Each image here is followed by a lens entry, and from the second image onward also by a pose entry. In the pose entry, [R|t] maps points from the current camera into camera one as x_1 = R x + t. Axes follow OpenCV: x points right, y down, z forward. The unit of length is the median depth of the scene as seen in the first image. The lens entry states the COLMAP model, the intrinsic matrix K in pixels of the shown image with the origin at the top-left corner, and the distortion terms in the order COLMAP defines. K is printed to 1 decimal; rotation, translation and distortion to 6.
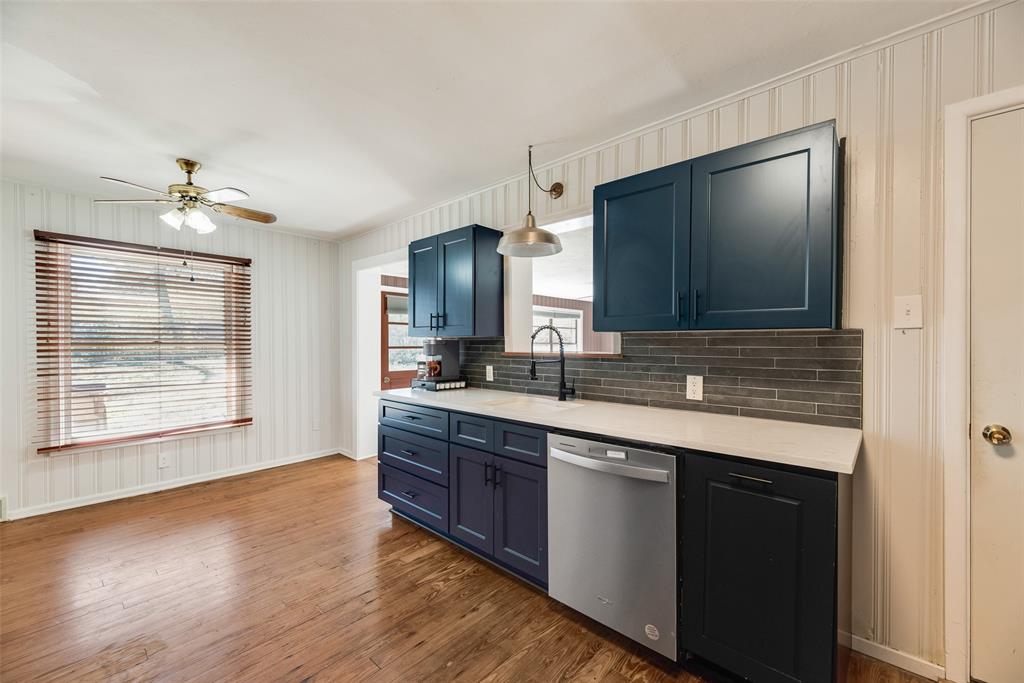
lens RADIAL K [[409.1, 0, 513.2], [0, 409.1, 347.8], [0, 0, 1]] dist [0.001003, 0.000207]
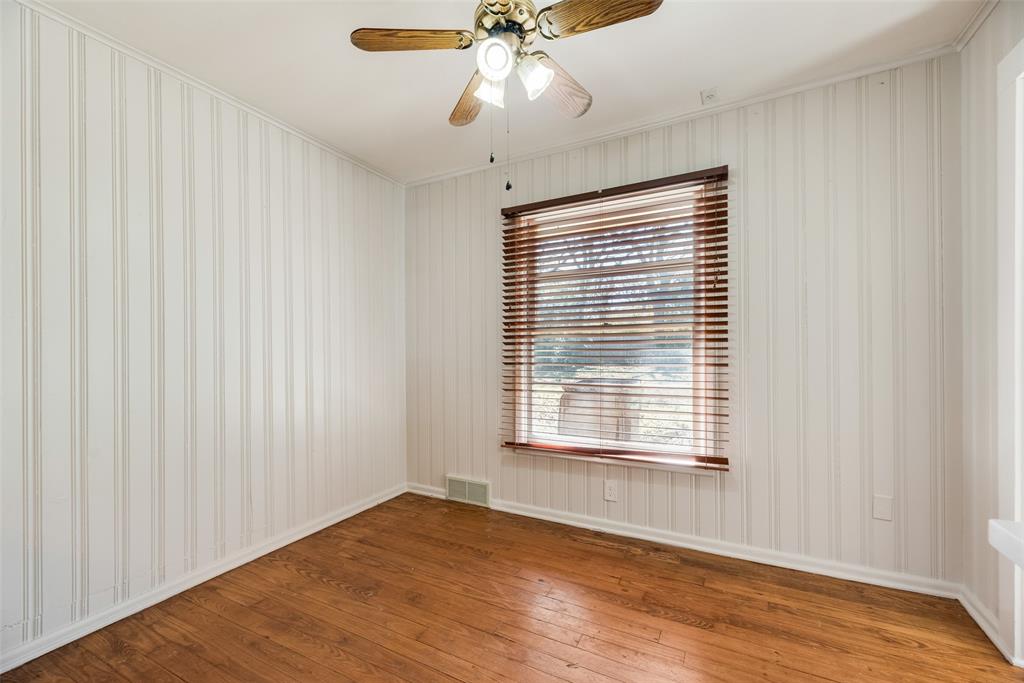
lens RADIAL K [[416.4, 0, 511.6], [0, 416.4, 354.1], [0, 0, 1]] dist [-0.000520, 0.000093]
pose [[0.244296, 0.000929, -0.969700, -0.237478], [-0.003404, 0.999994, 0.000100, 0.046522], [0.969695, 0.003277, 0.244298, 0.792109]]
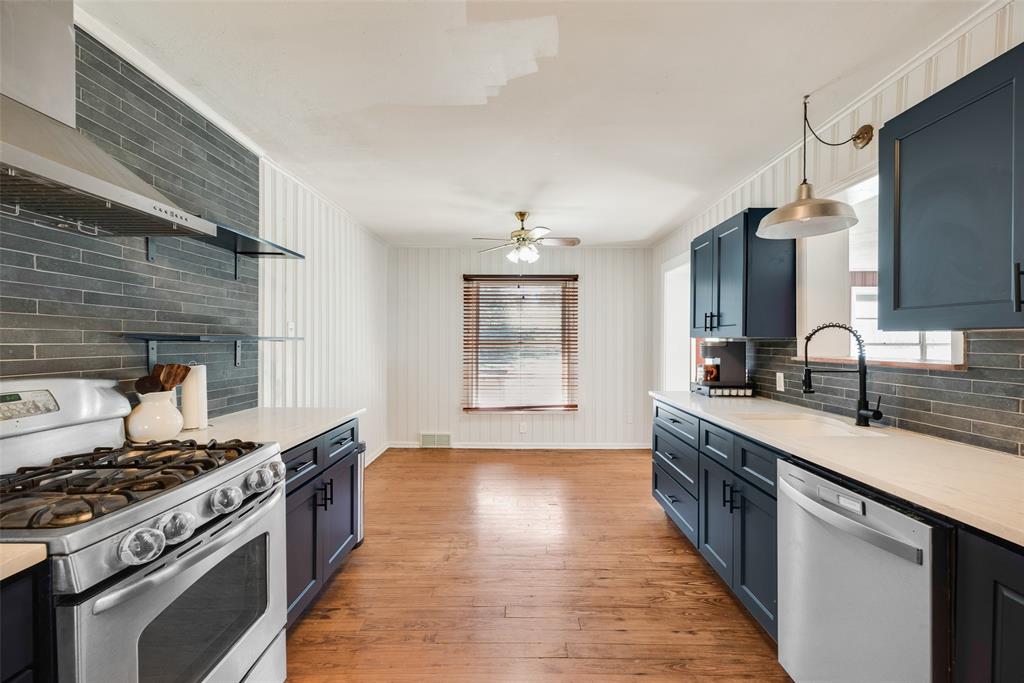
lens RADIAL K [[419.7, 0, 514.2], [0, 419.7, 344.5], [0, 0, 1]] dist [0.000416, -0.000016]
pose [[0.661907, 0.005961, -0.749562, 0.232674], [-0.010551, 0.999943, -0.001365, -0.006325], [0.749511, 0.008812, 0.661933, 0.039643]]
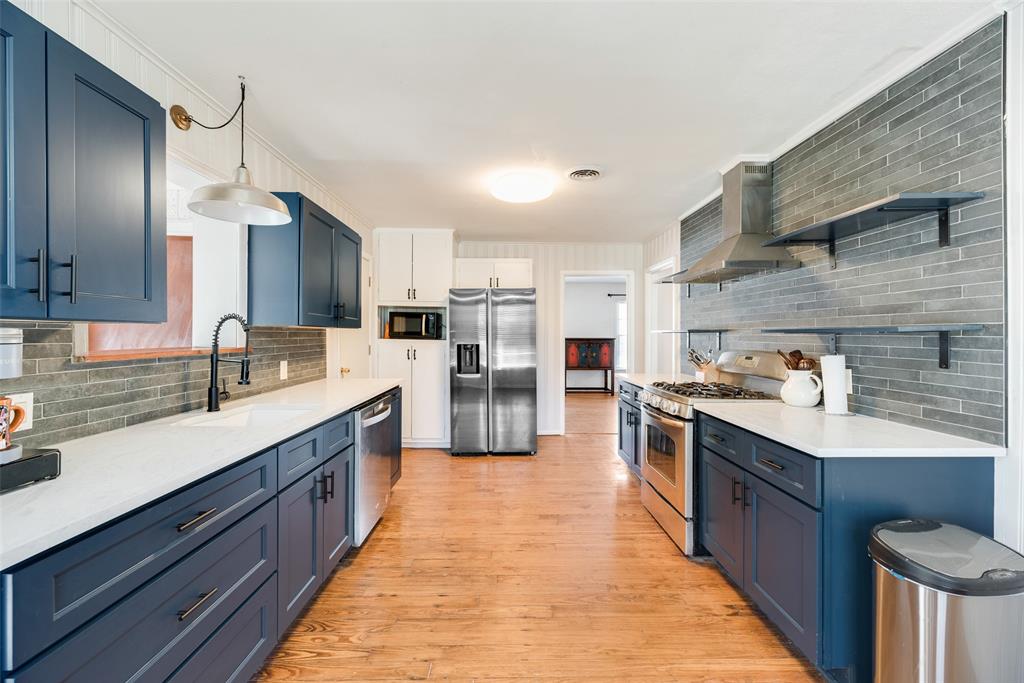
lens RADIAL K [[407.9, 0, 510.4], [0, 407.9, 334.7], [0, 0, 1]] dist [0.000353, 0.000048]
pose [[-0.671296, -0.002462, 0.741185, -0.713875], [0.007360, 0.999923, 0.009986, -0.015613], [-0.741153, 0.012159, -0.671227, 0.956416]]
